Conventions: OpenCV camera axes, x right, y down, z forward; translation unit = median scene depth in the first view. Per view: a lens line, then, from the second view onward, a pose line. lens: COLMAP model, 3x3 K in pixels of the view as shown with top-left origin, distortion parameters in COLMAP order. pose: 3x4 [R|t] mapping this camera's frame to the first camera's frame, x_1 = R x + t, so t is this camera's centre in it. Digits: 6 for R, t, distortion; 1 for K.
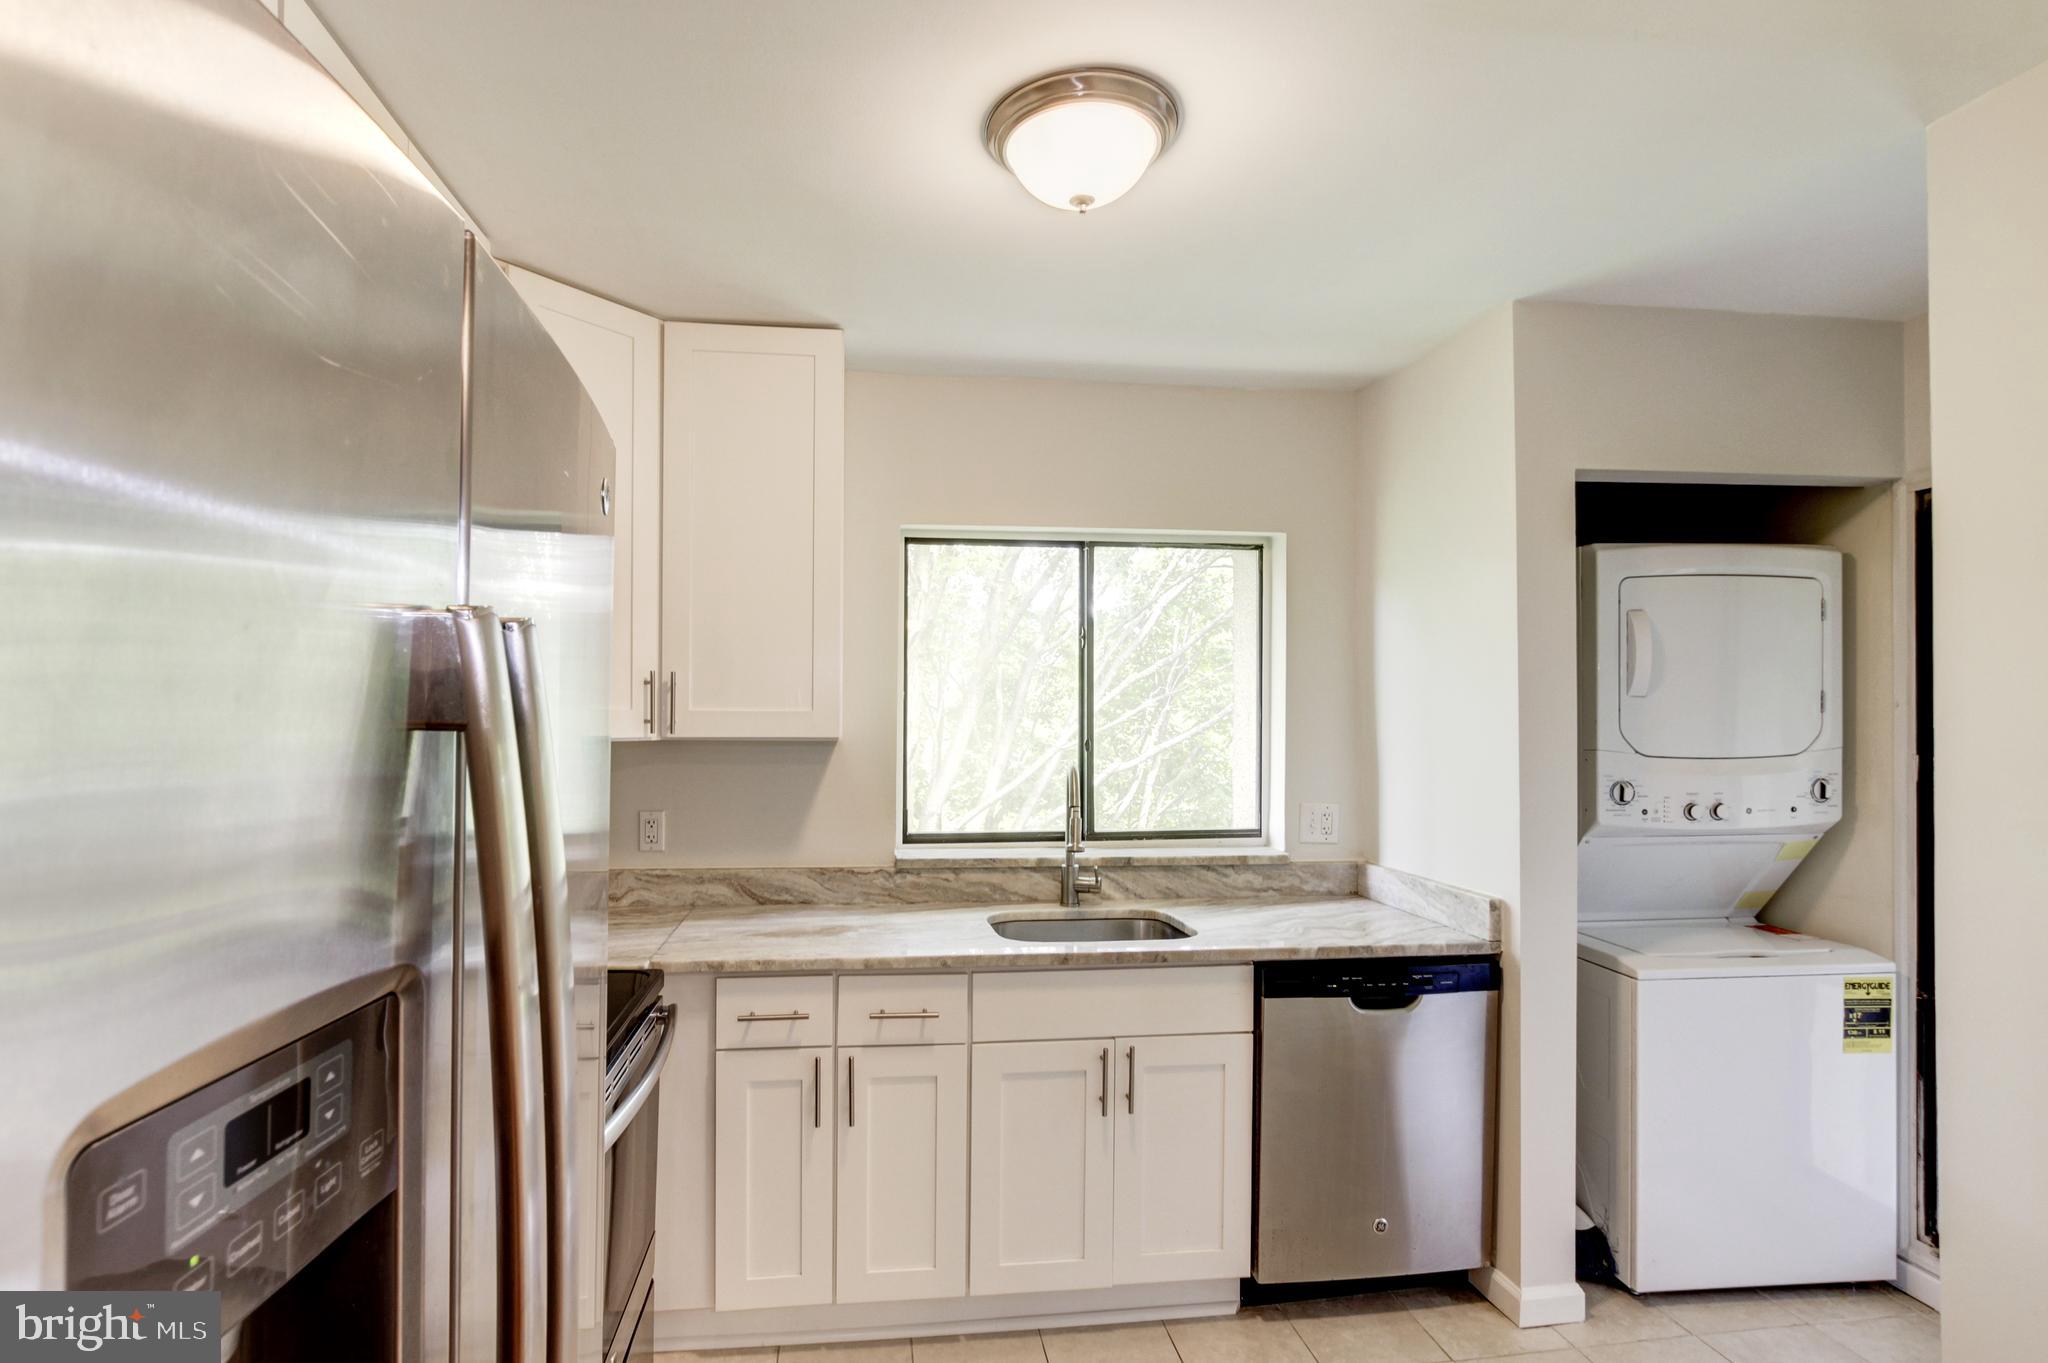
lens RADIAL K [[975.4, 0, 1019.5], [0, 975.4, 700.5], [0, 0, 1]] dist [-0.015235, 0.004612]
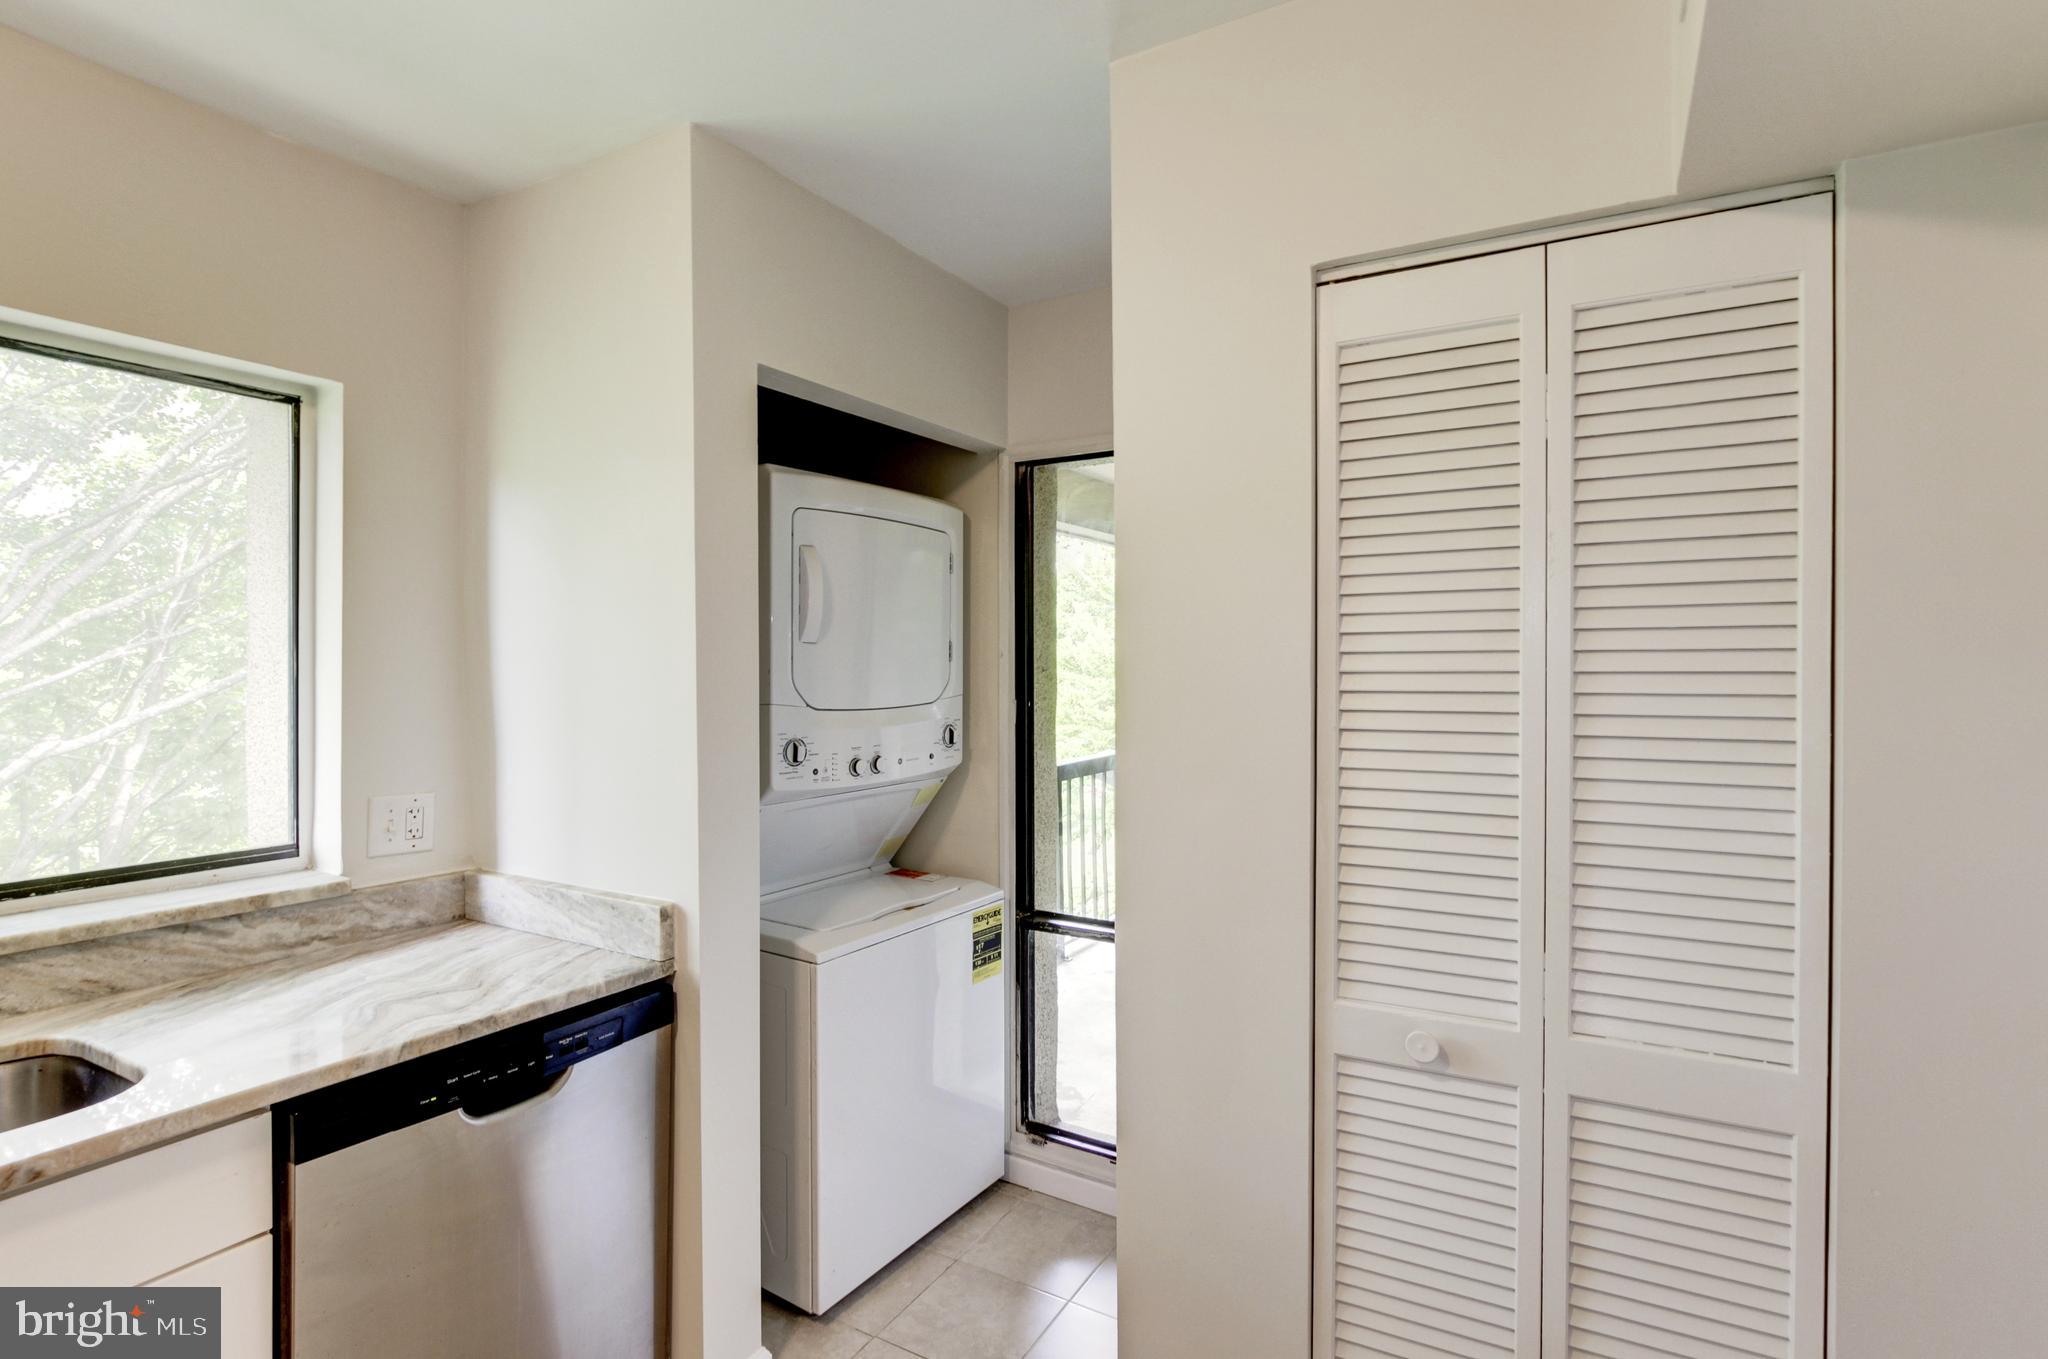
lens RADIAL K [[975.4, 0, 1043.6], [0, 975.4, 679.2], [0, 0, 1]] dist [-0.015235, 0.004612]
pose [[0.634827, -0.011815, 0.772564, 0.080067], [-0.009099, 0.999699, 0.022765, 0.006603], [-0.772601, -0.021481, 0.634529, 0.258585]]
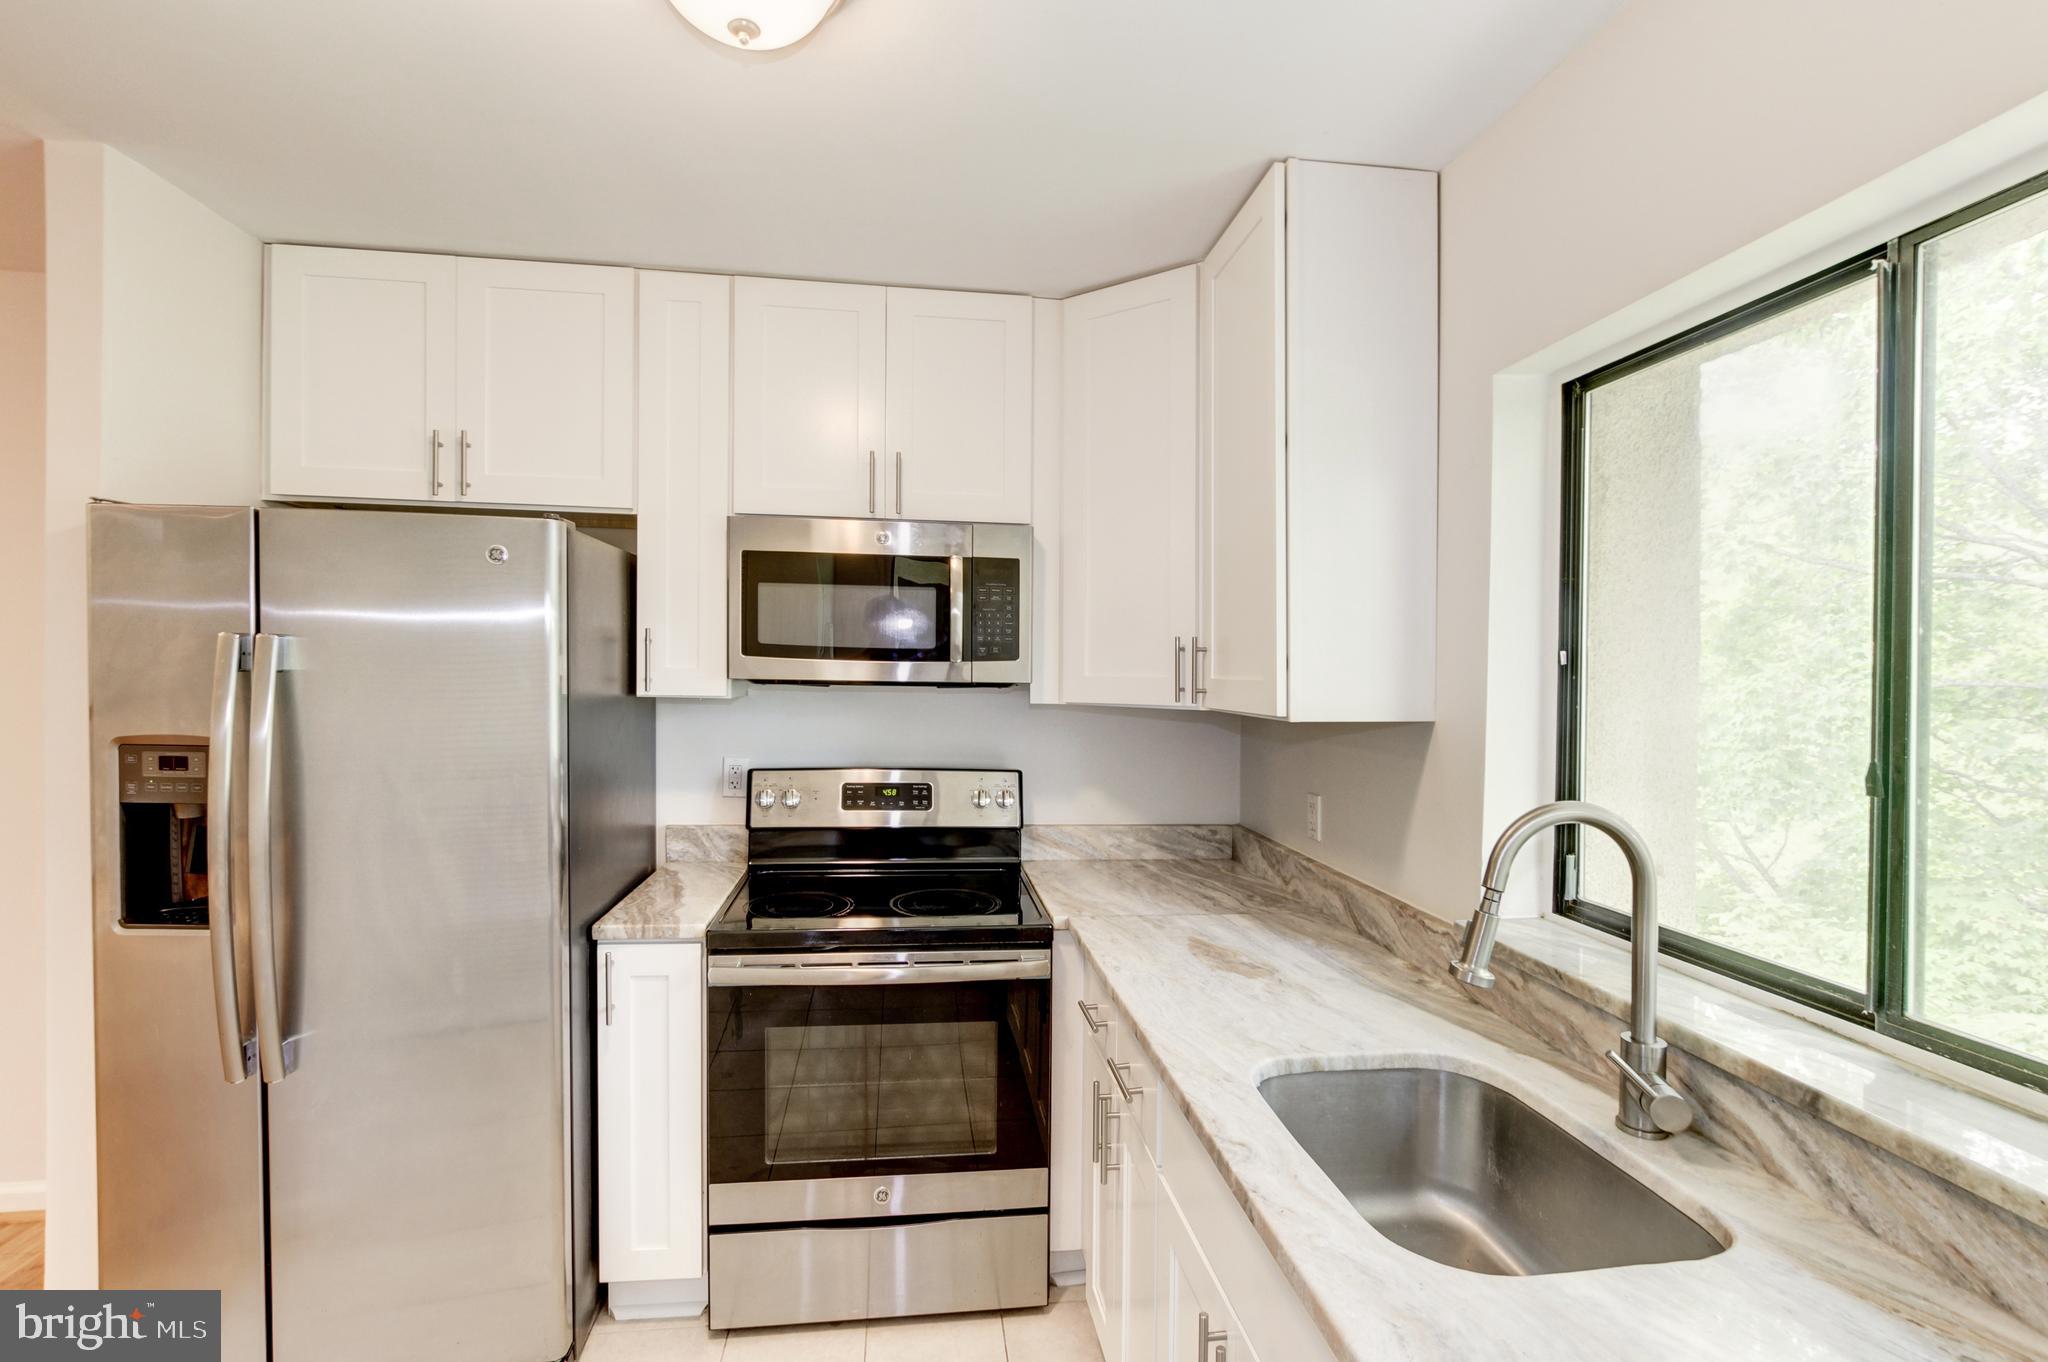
lens RADIAL K [[975.4, 0, 1021.0], [0, 975.4, 685.0], [0, 0, 1]] dist [-0.015235, 0.004612]
pose [[-0.045758, 0.007775, -0.998922, 0.498444], [-0.003429, 0.999963, 0.007940, 0.007439], [0.998947, 0.003789, -0.045730, 0.741437]]
